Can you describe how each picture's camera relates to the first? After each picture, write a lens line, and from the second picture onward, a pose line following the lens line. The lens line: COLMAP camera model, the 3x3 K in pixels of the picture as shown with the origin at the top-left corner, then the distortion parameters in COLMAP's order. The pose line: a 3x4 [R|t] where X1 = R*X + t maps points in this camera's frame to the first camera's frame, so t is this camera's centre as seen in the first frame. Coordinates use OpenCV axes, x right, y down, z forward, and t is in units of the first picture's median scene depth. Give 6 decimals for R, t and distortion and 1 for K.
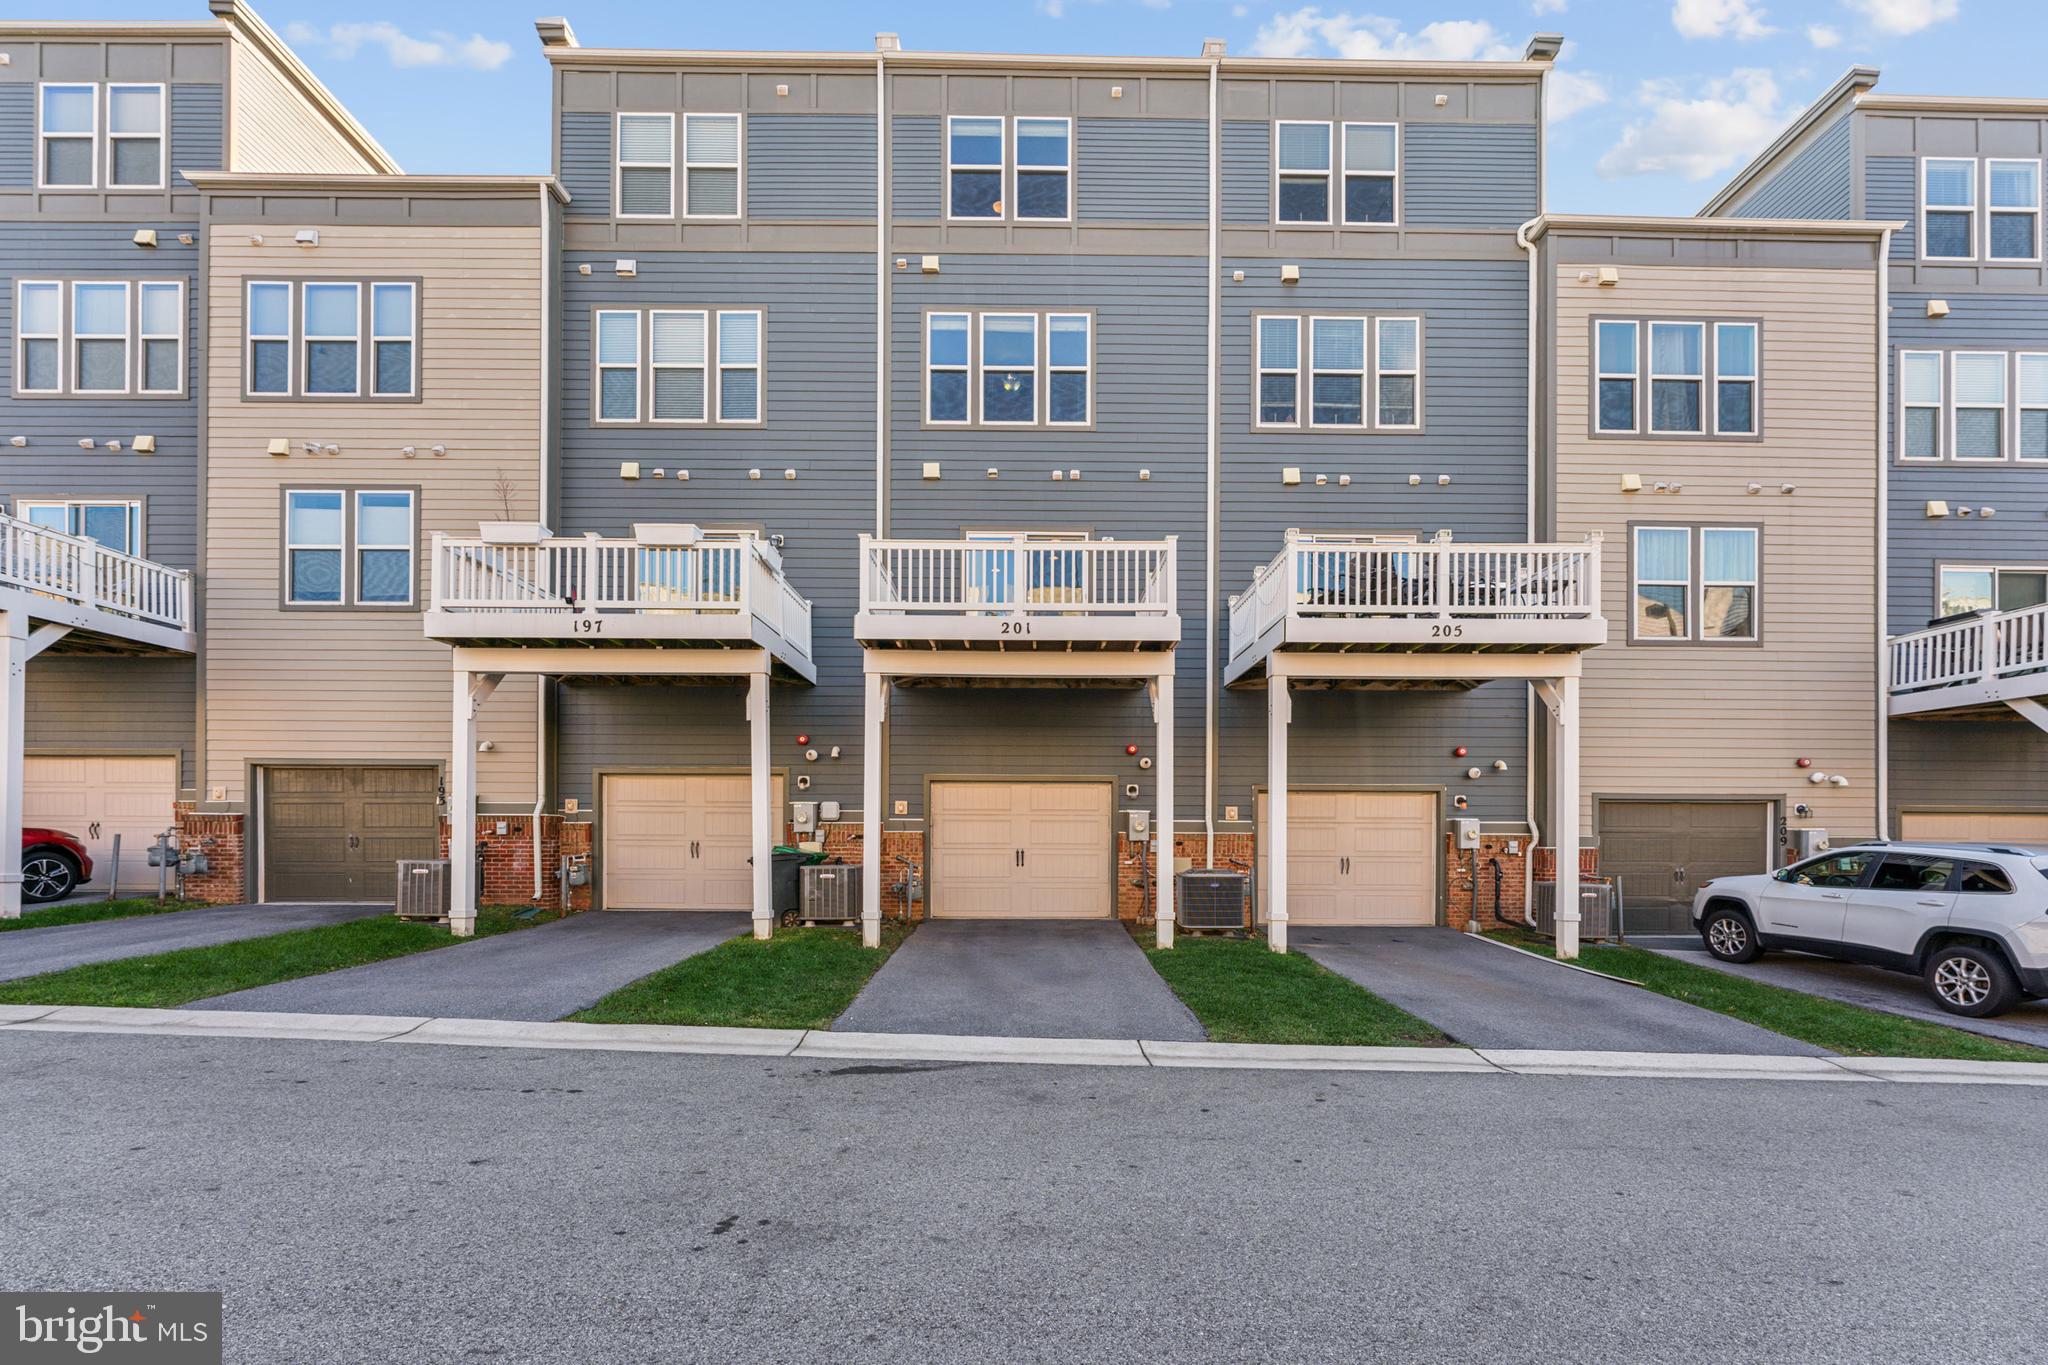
lens RADIAL K [[842.4, 0, 1025.8], [0, 842.4, 815.1], [0, 0, 1]] dist [-0.006721, 0.000901]
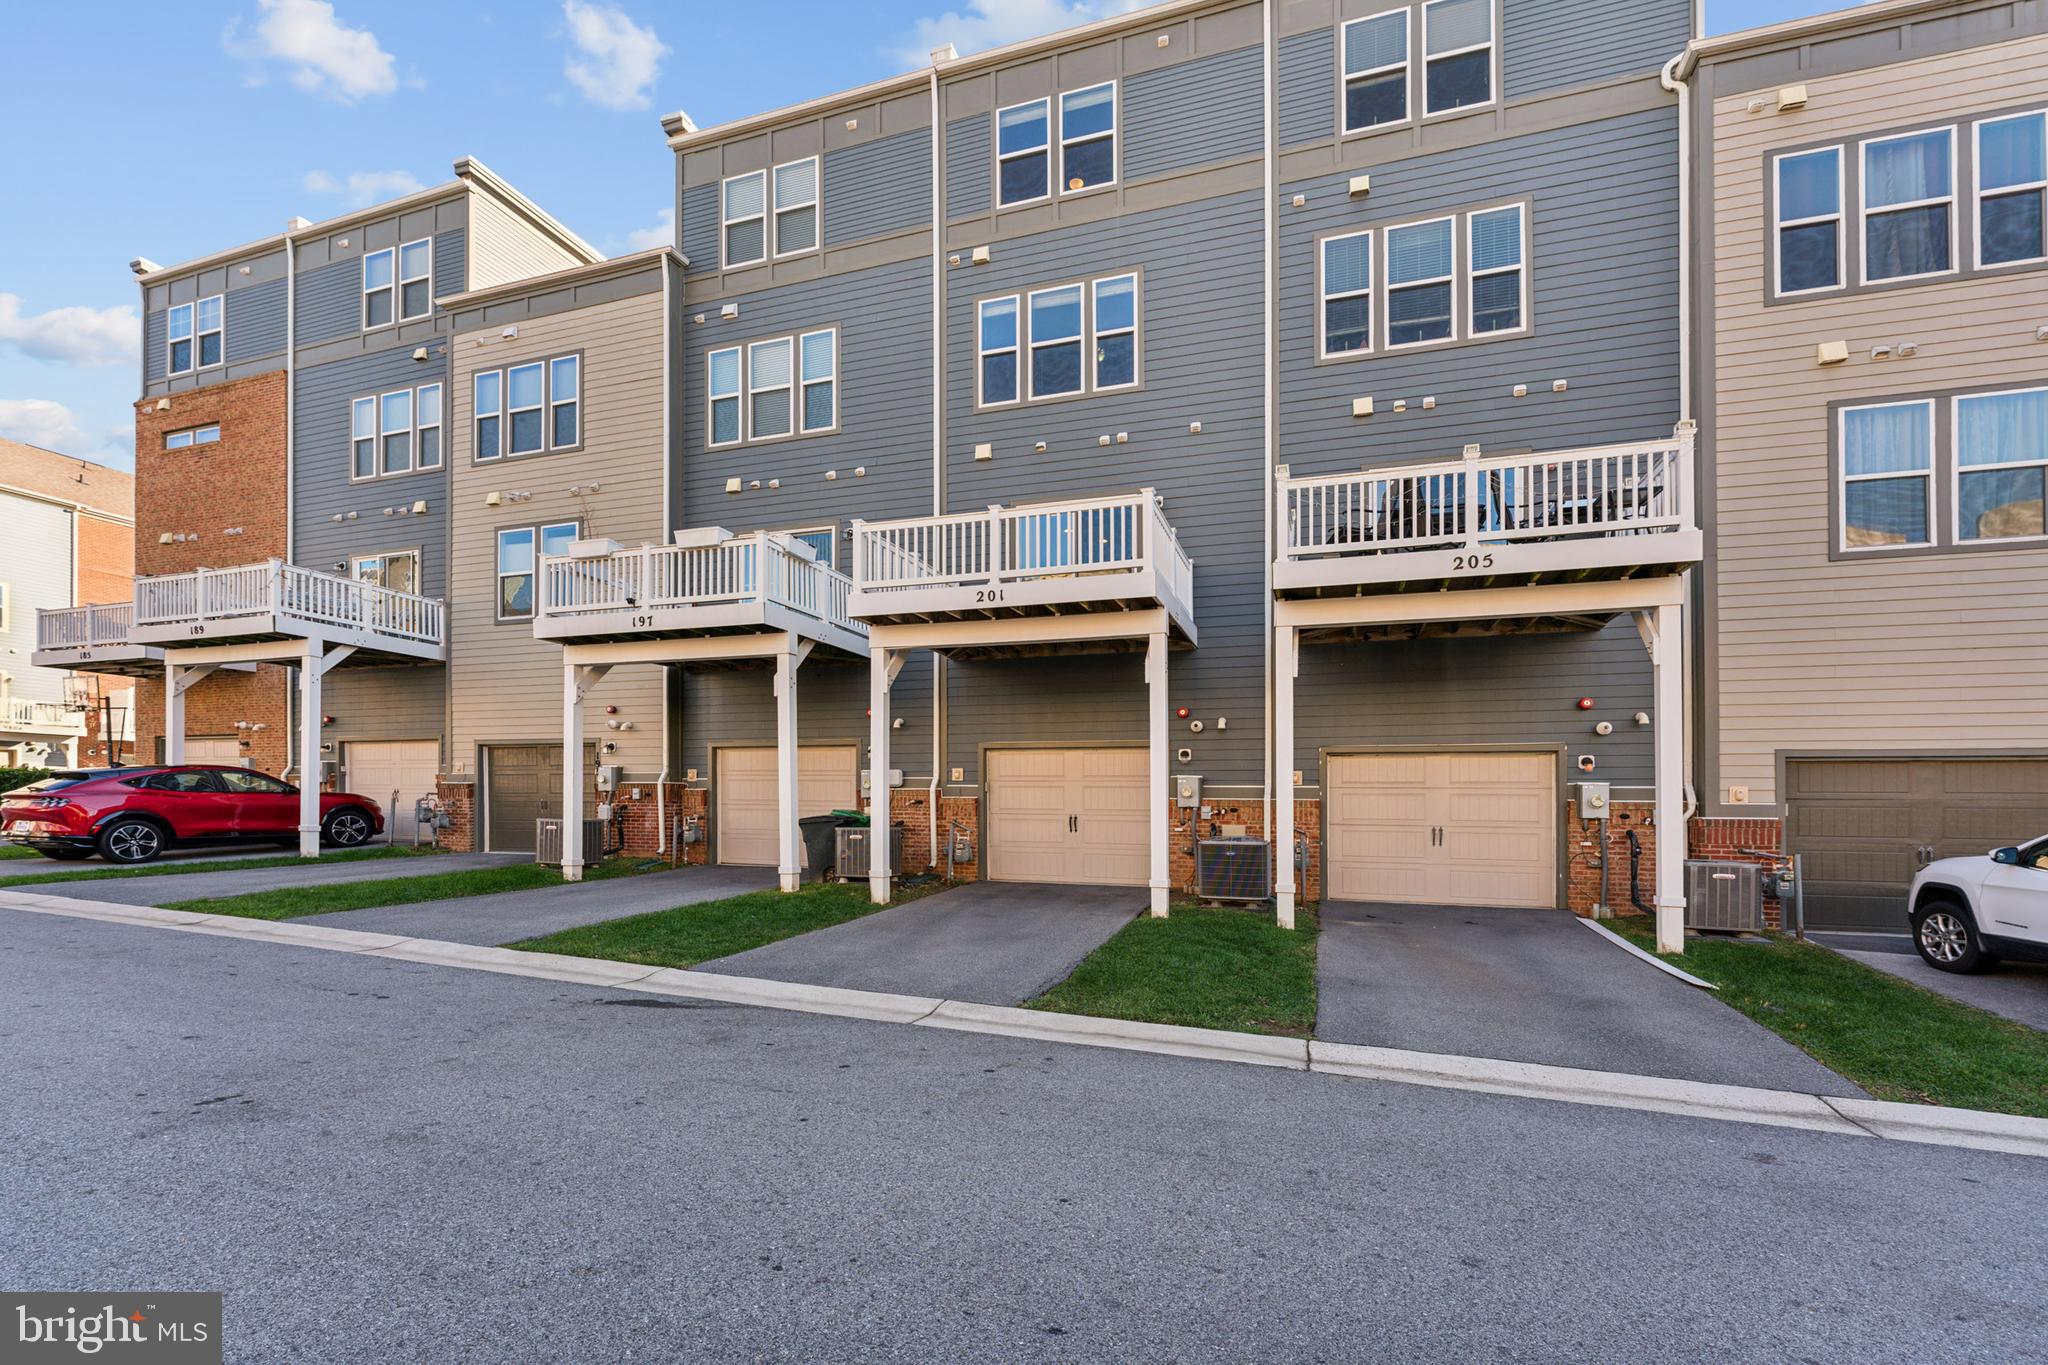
lens RADIAL K [[818.5, 0, 1026.5], [0, 818.5, 783.9], [0, 0, 1]] dist [-0.006265, 0.000647]
pose [[0.951709, -0.004290, -0.306970, 0.258220], [0.002861, 0.999983, -0.005105, 0.008518], [0.306987, 0.003981, 0.951705, 0.053403]]
